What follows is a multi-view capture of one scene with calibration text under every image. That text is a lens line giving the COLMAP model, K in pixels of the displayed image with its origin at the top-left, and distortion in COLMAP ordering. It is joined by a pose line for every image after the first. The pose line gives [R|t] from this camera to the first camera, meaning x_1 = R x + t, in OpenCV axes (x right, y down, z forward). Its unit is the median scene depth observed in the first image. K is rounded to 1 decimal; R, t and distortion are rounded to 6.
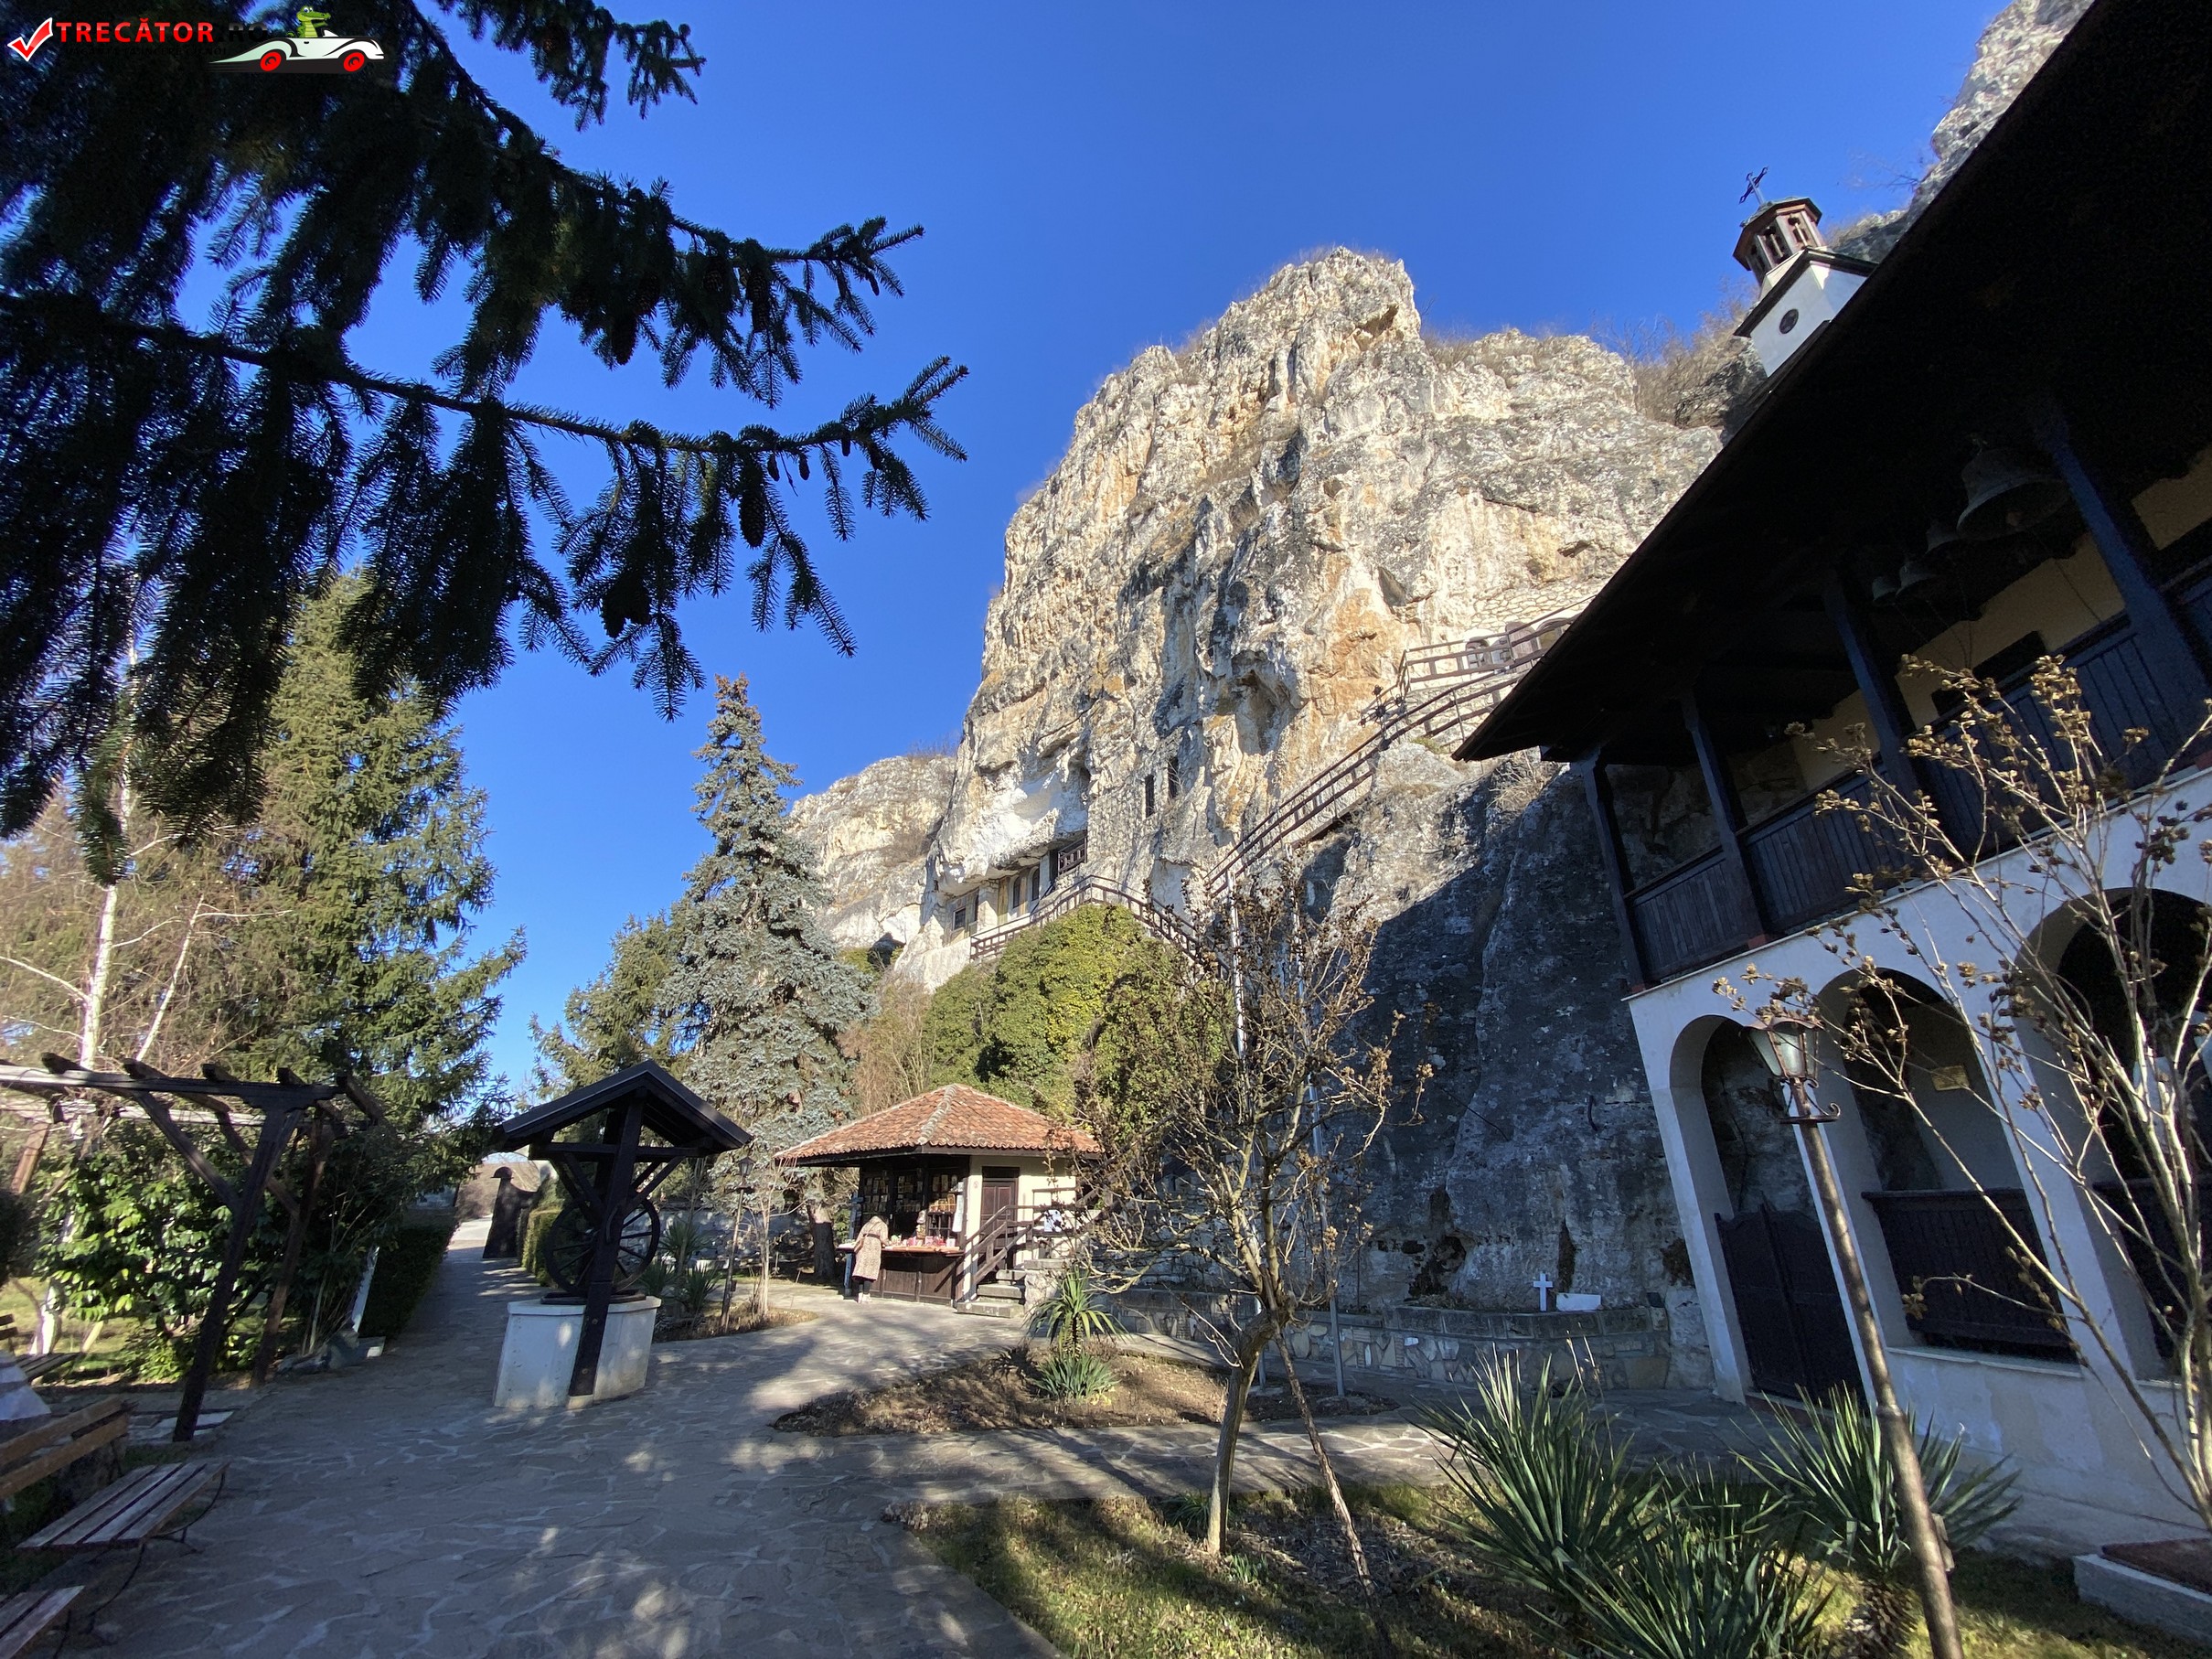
lens RADIAL K [[895.4, 0, 1109.9], [0, 895.4, 823.8], [0, 0, 1]] dist [0.002838, 0.000384]
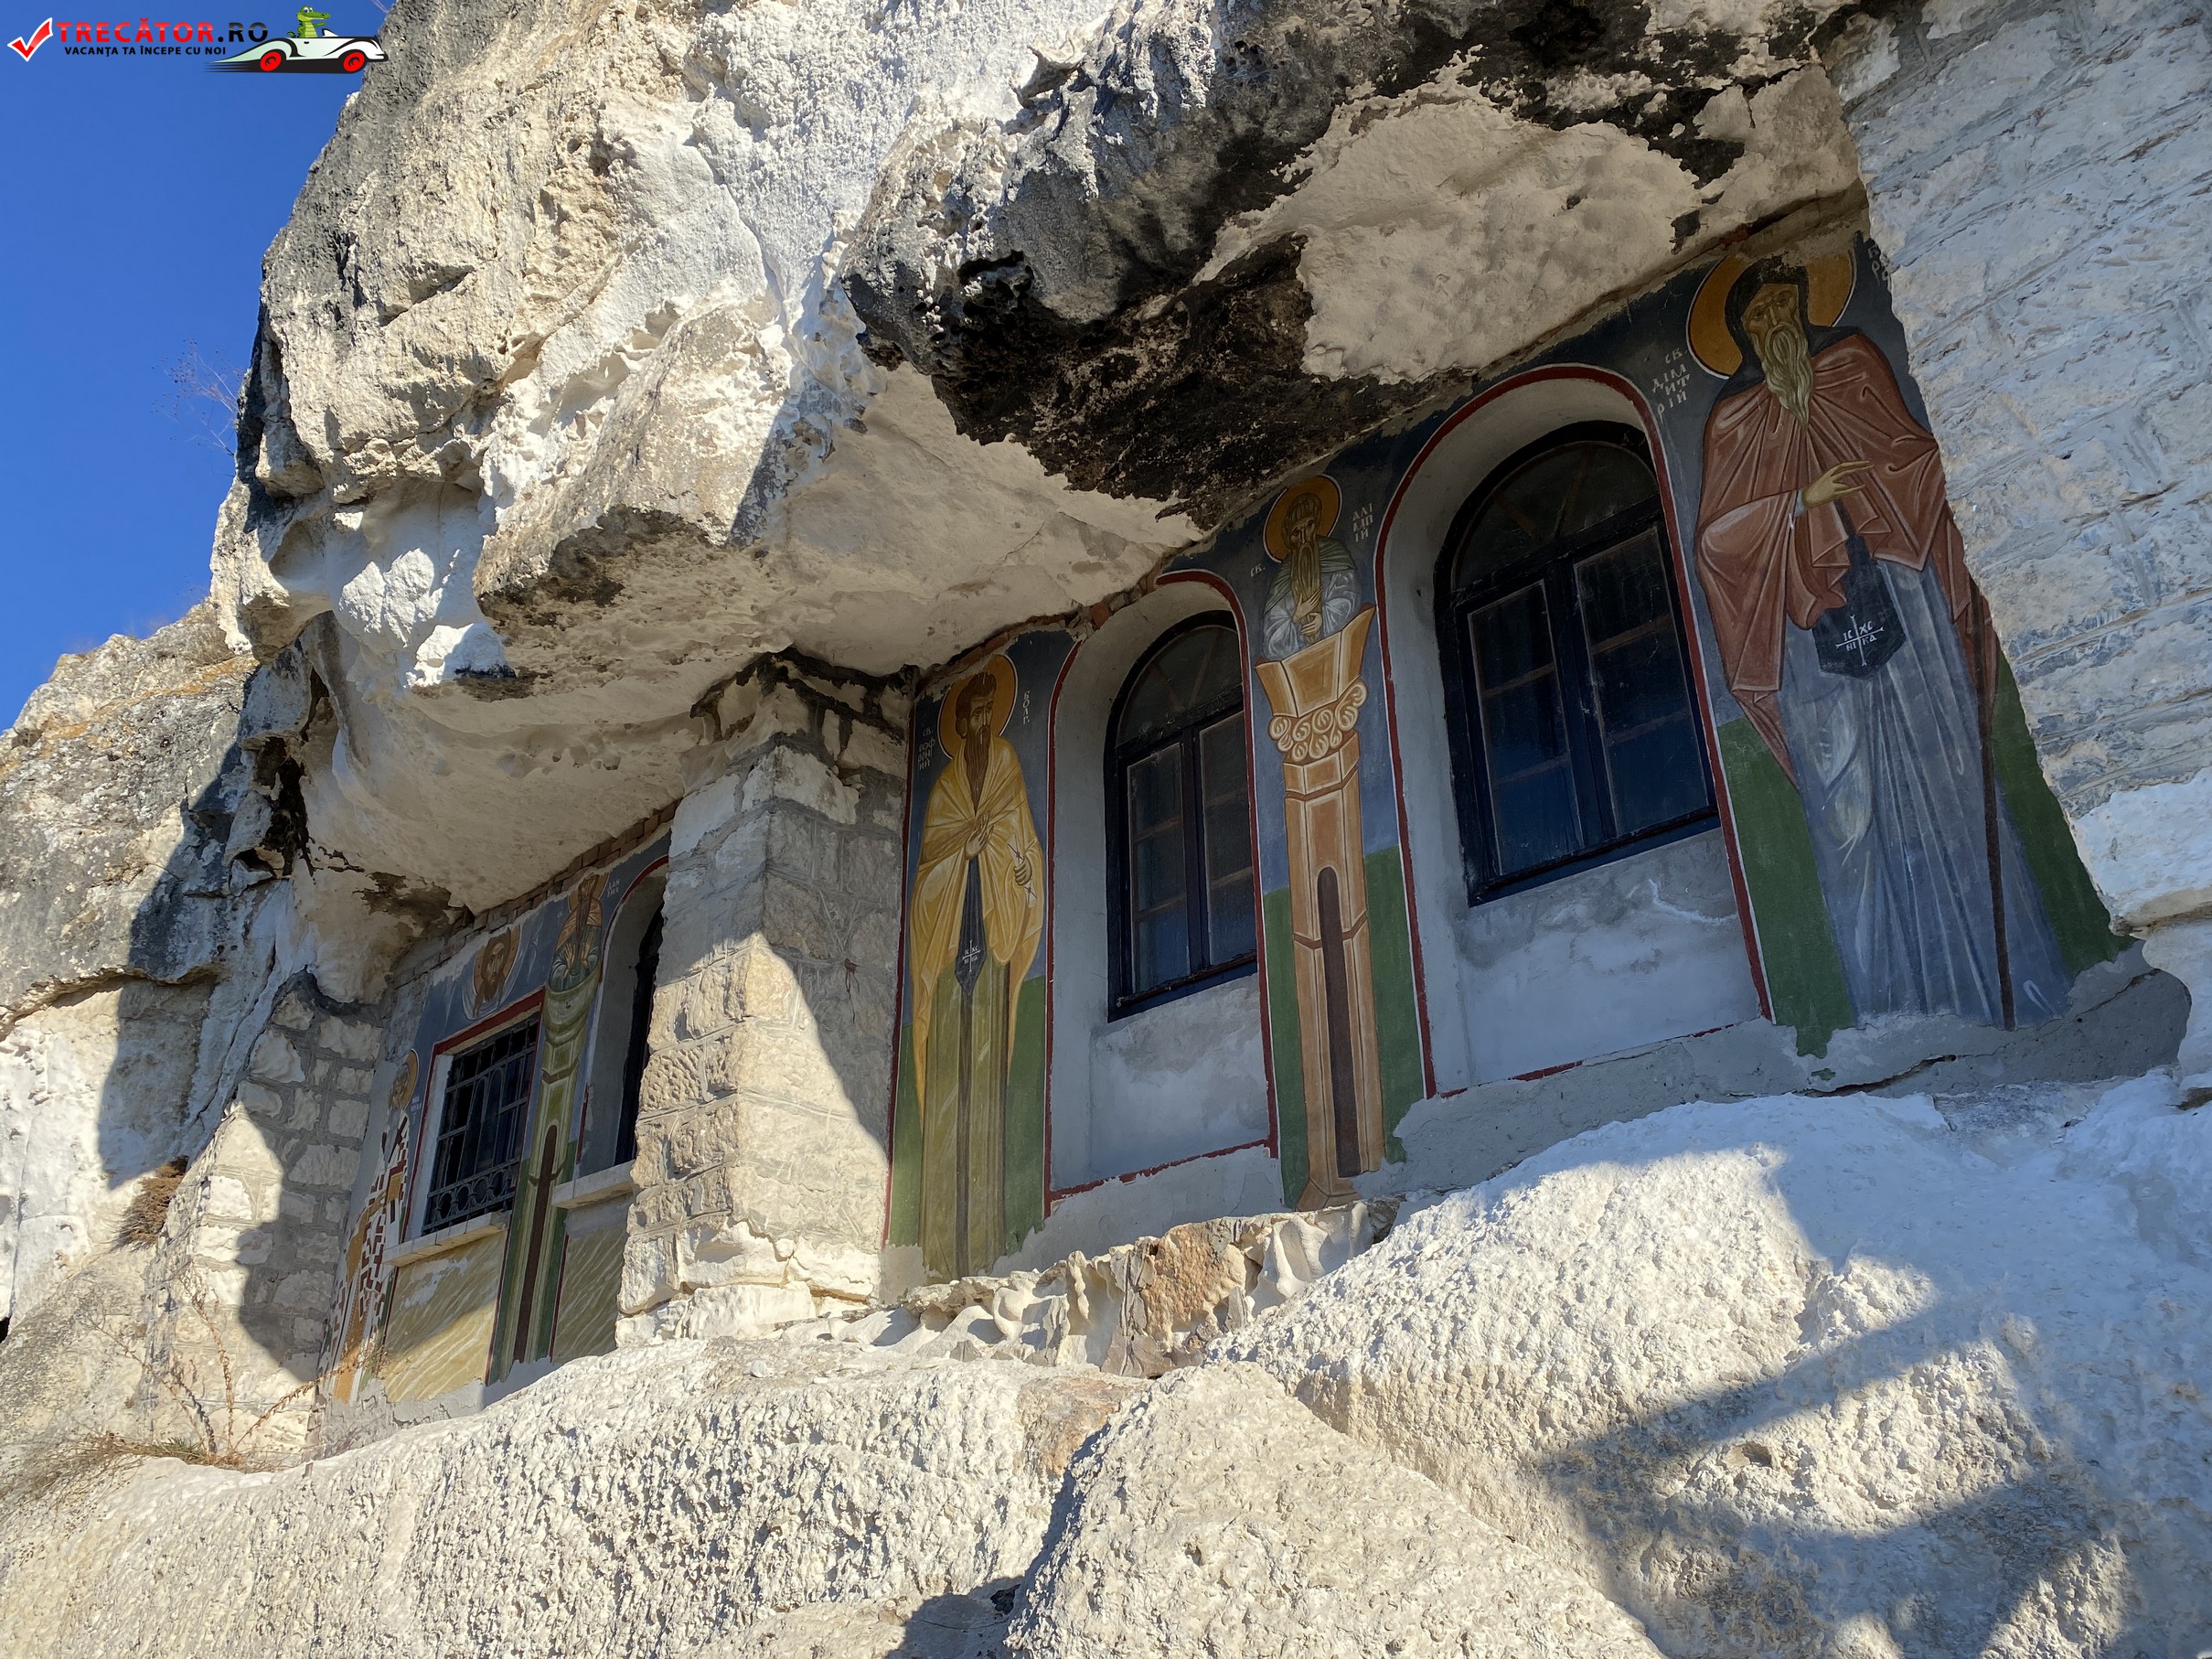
lens RADIAL K [[1659.8, 0, 1104.4], [0, 1659.8, 829.3], [0, 0, 1]] dist [0.008895, 0.001146]
pose [[0.996390, 0.030380, 0.079276, -0.132583], [-0.025777, 0.997957, -0.058451, 0.095272], [-0.080890, 0.056197, 0.995138, 0.940266]]
